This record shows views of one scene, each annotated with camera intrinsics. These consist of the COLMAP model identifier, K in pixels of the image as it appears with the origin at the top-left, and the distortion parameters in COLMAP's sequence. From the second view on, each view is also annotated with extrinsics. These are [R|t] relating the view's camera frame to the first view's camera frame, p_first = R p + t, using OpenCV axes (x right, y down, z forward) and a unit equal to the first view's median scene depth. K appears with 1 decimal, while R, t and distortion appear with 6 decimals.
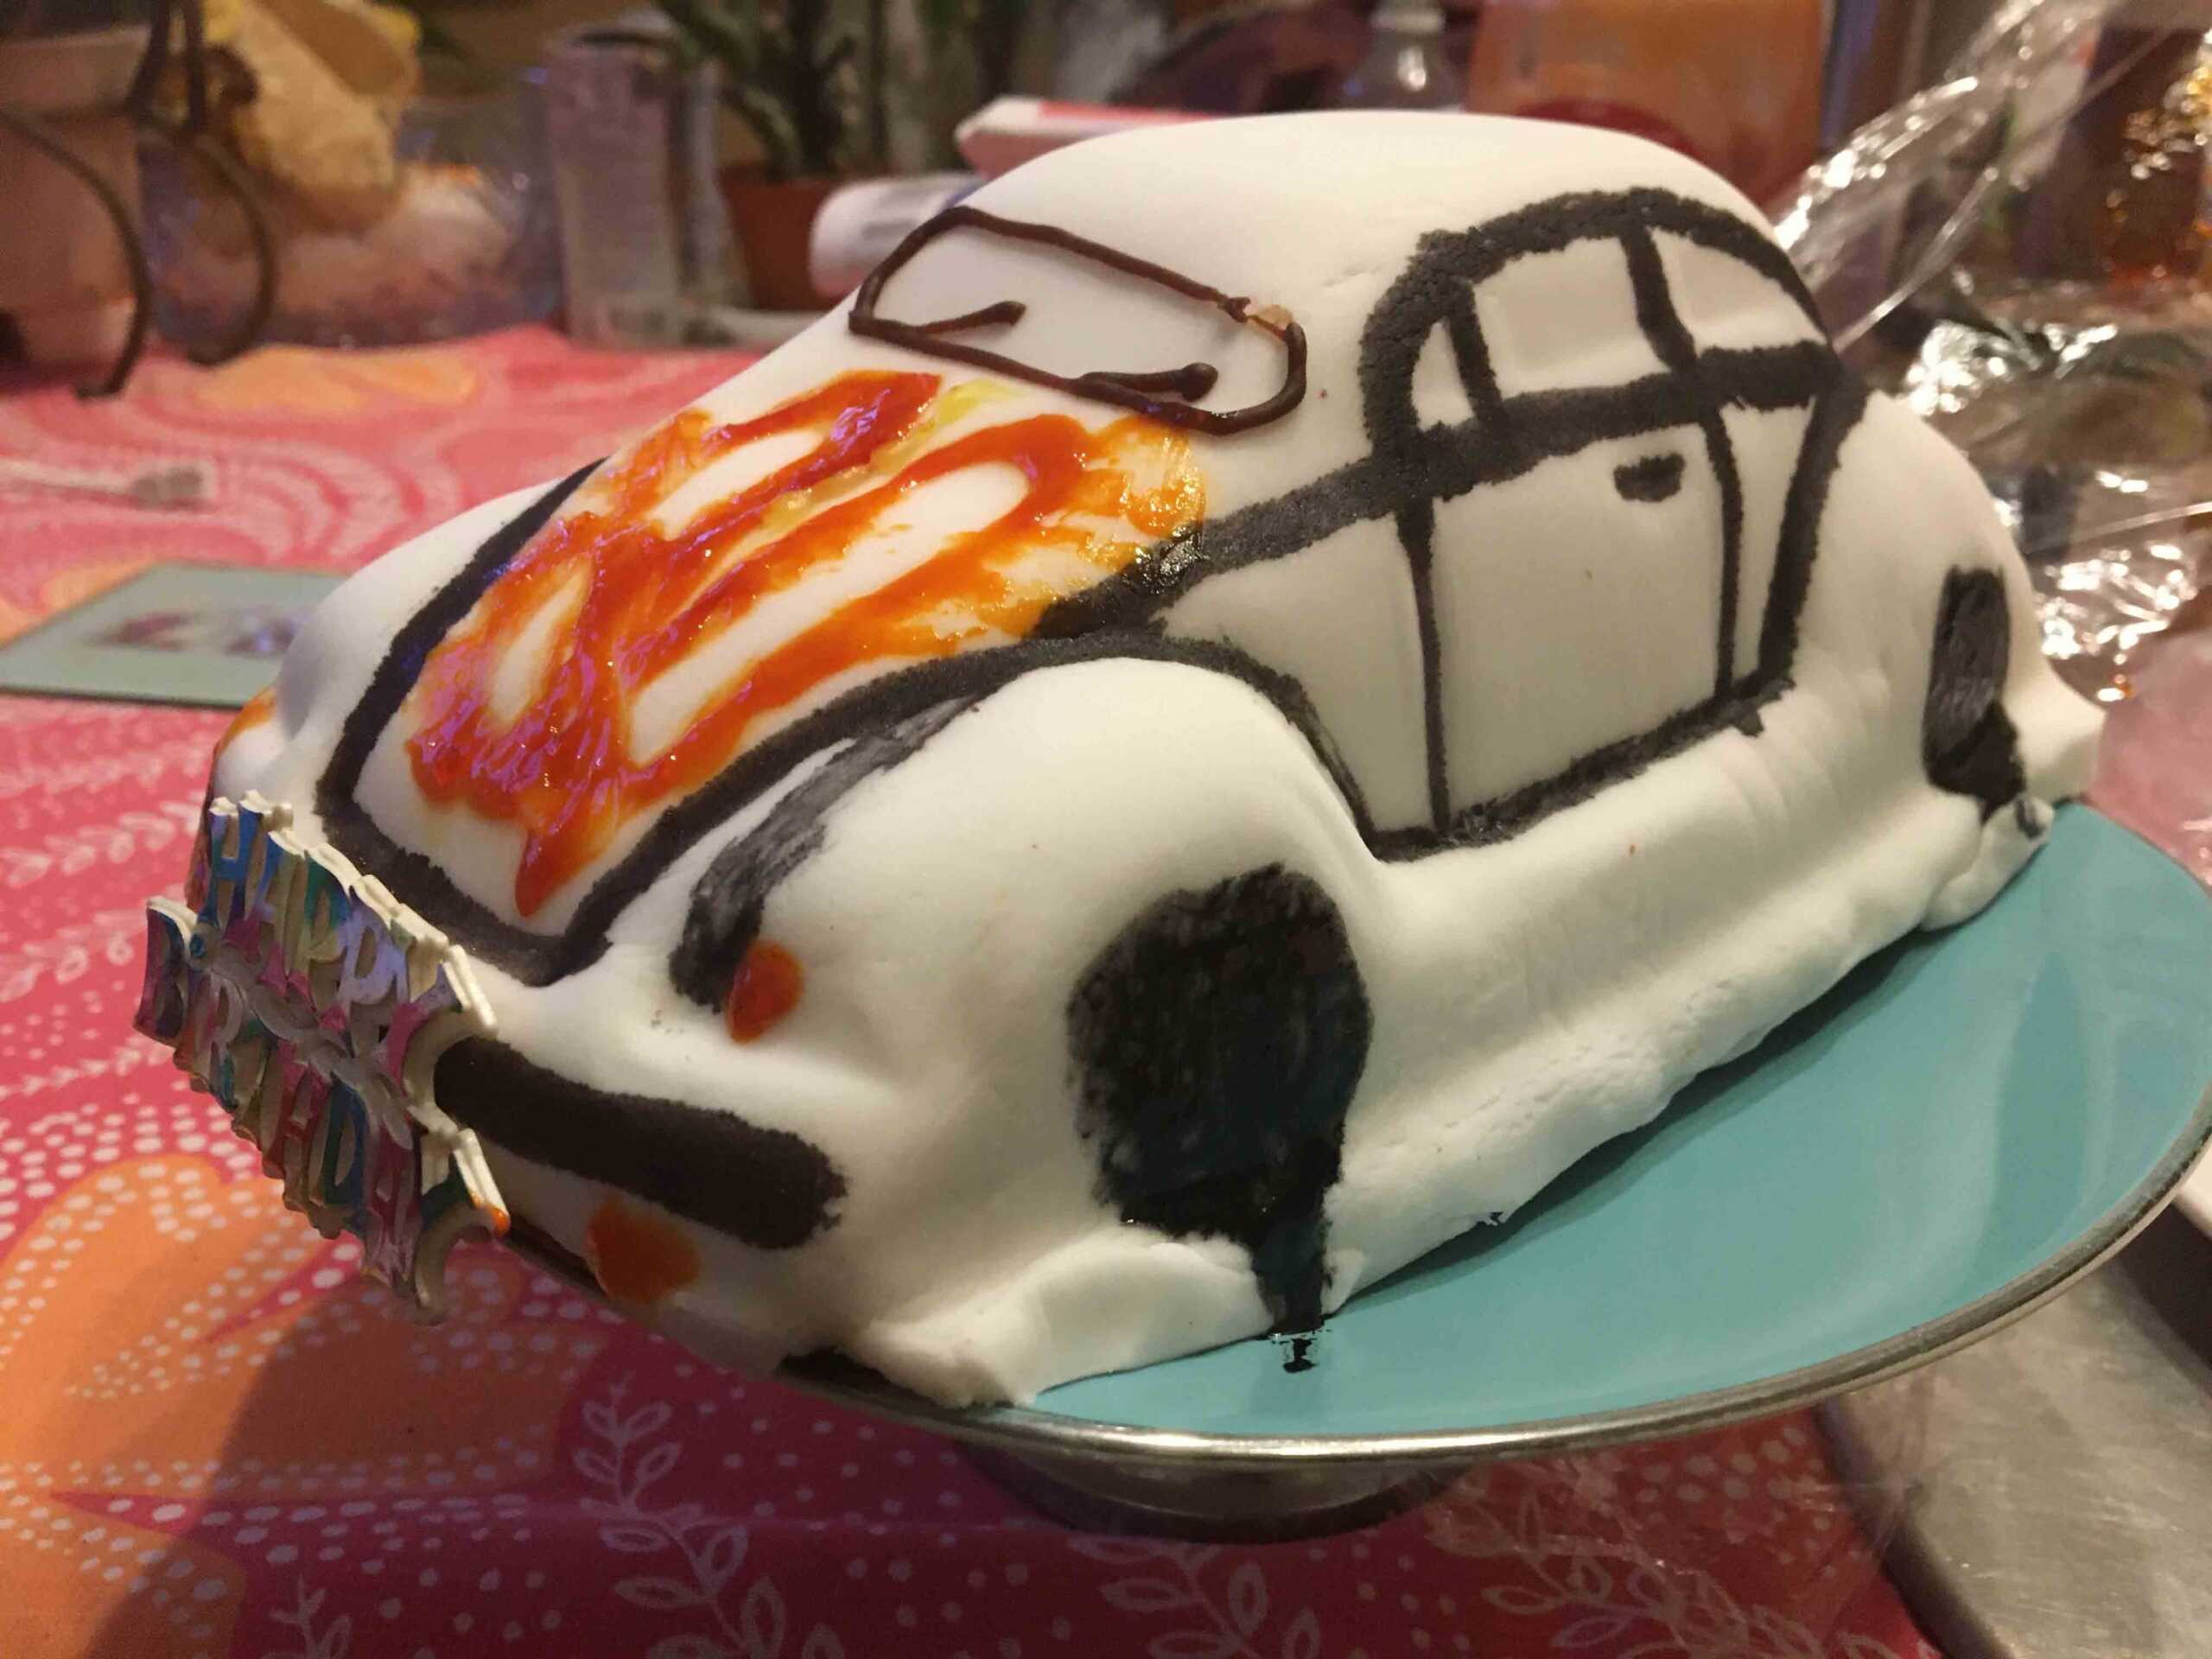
lens RADIAL K [[1943.2, 0, 1112.1], [0, 1943.2, 871.7], [0, 0, 1]] dist [0.044309, -0.085813]
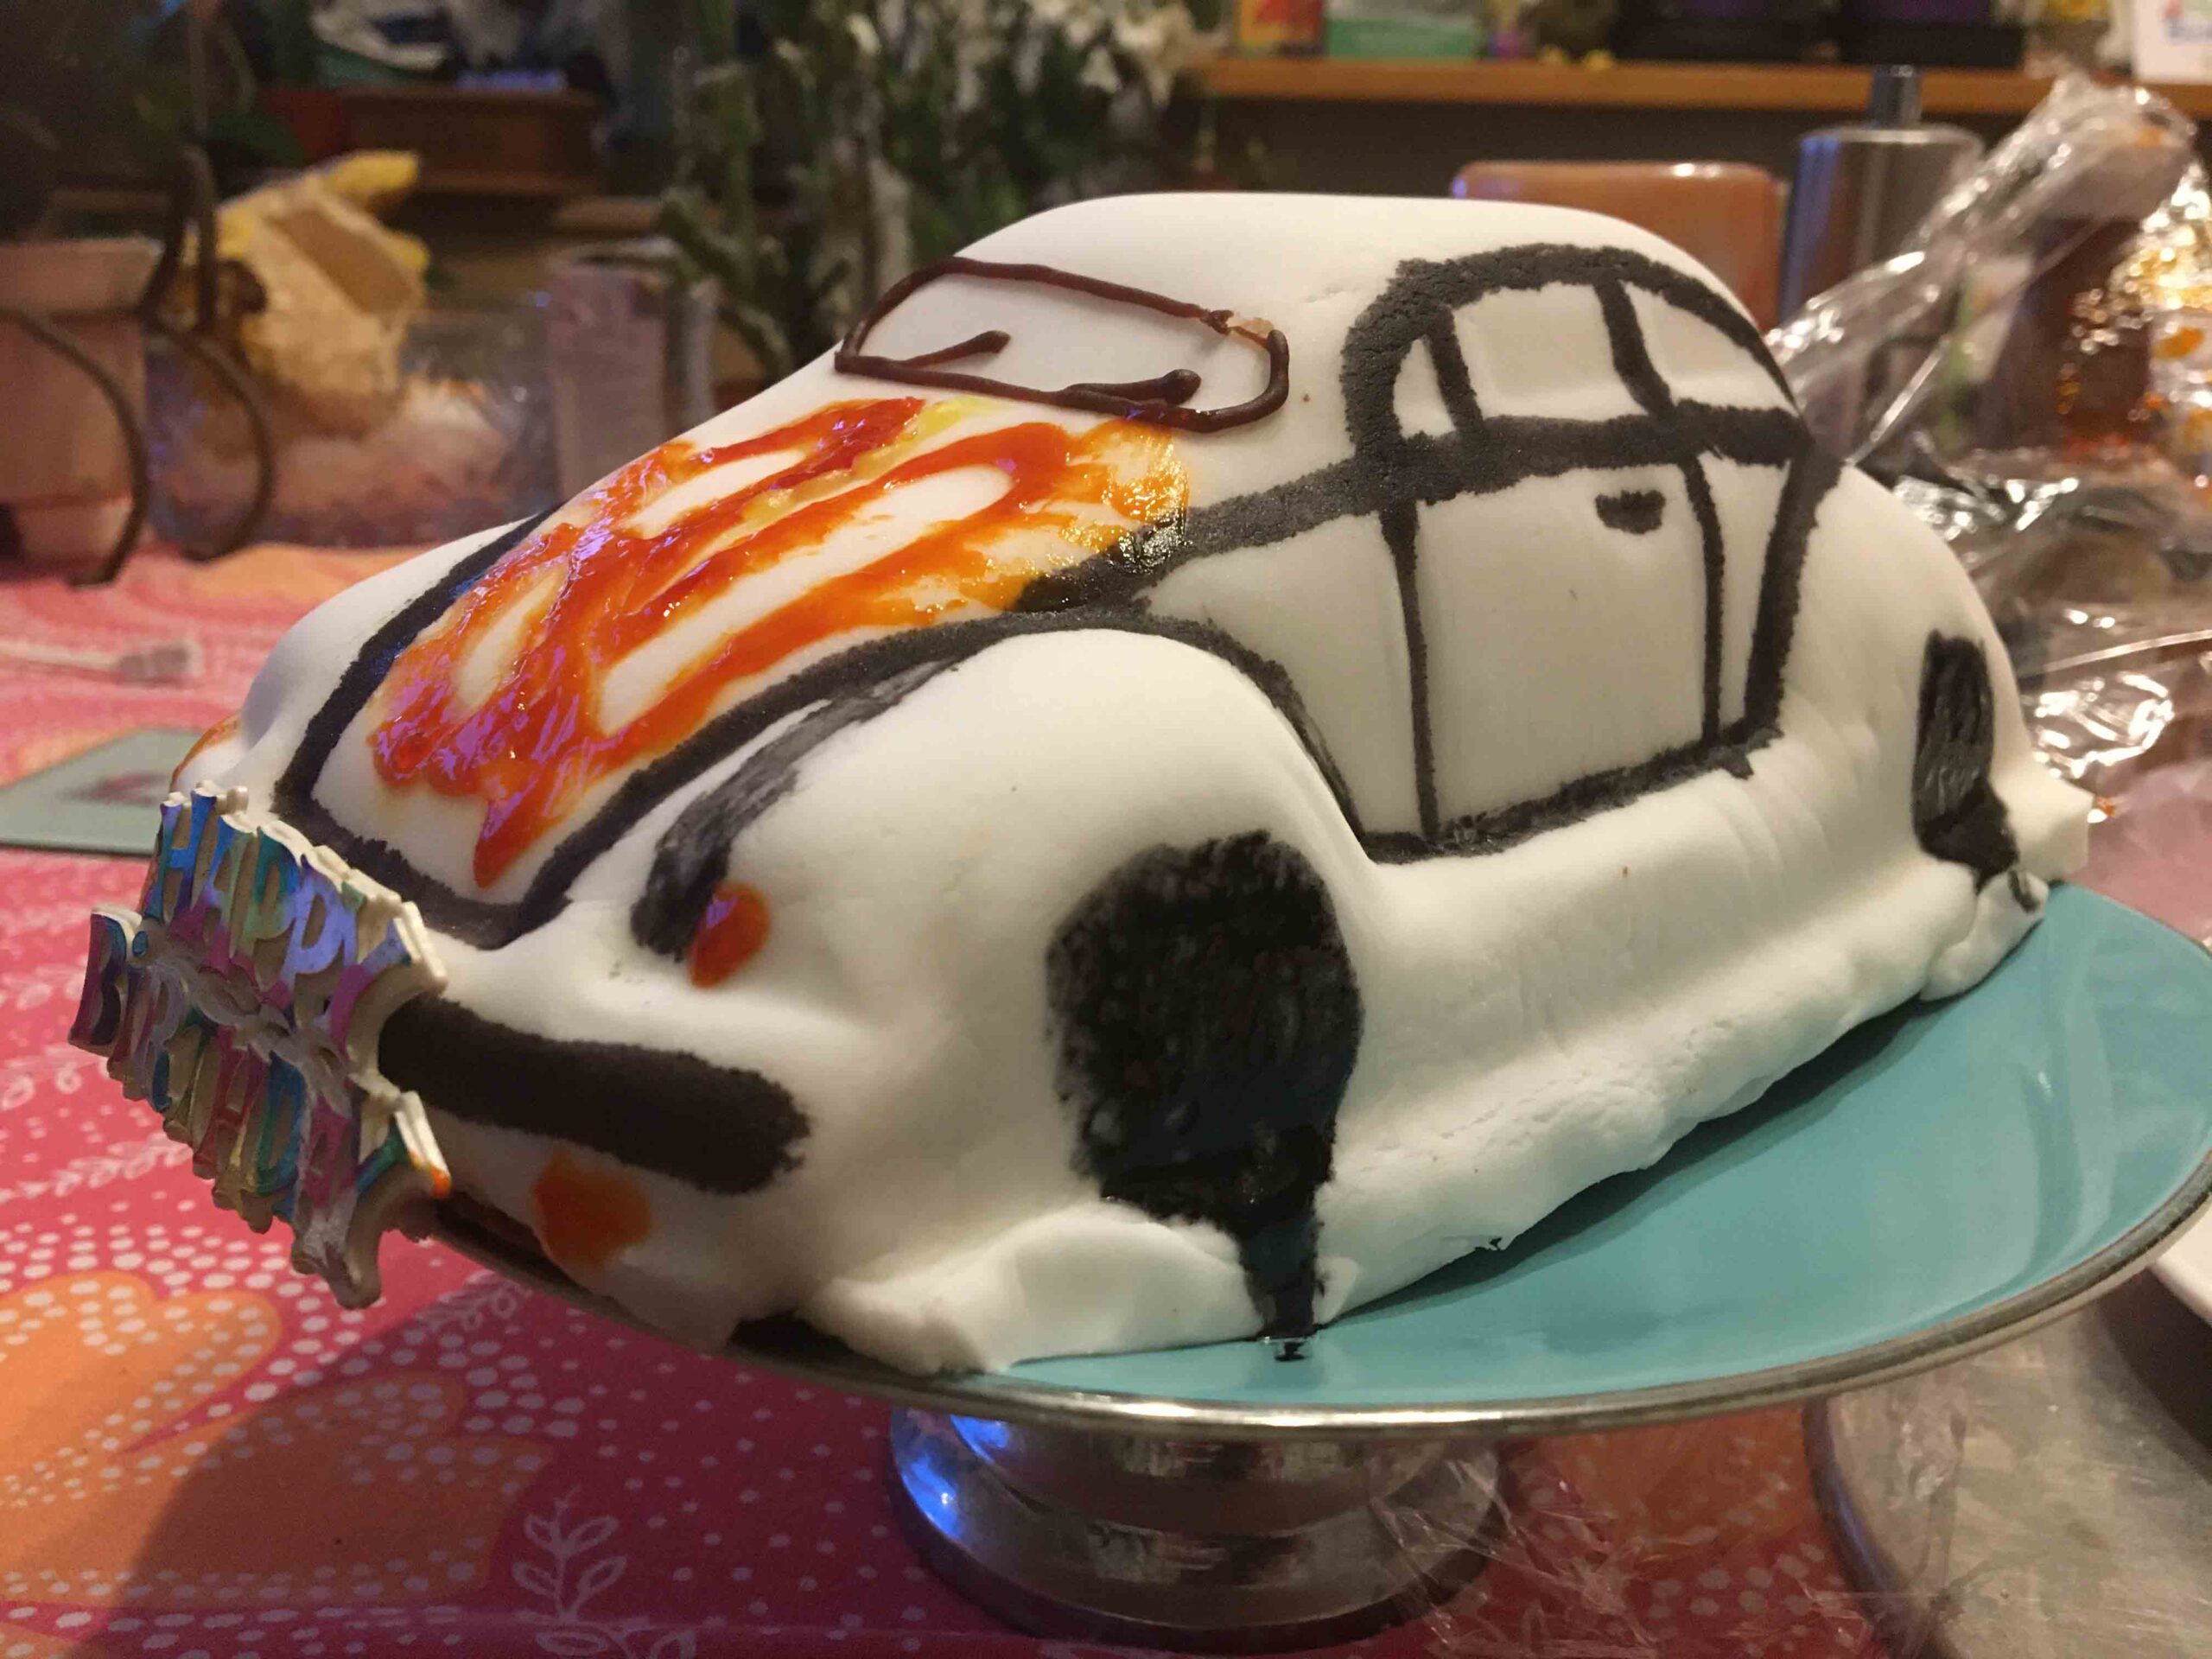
lens RADIAL K [[1943.2, 0, 1114.0], [0, 1943.2, 868.9], [0, 0, 1]] dist [0.044309, -0.085813]
pose [[0.999918, 0.005327, 0.011656, -0.000767], [-0.003778, 0.991630, -0.129053, 0.099426], [-0.012246, 0.128999, 0.991569, 0.030005]]
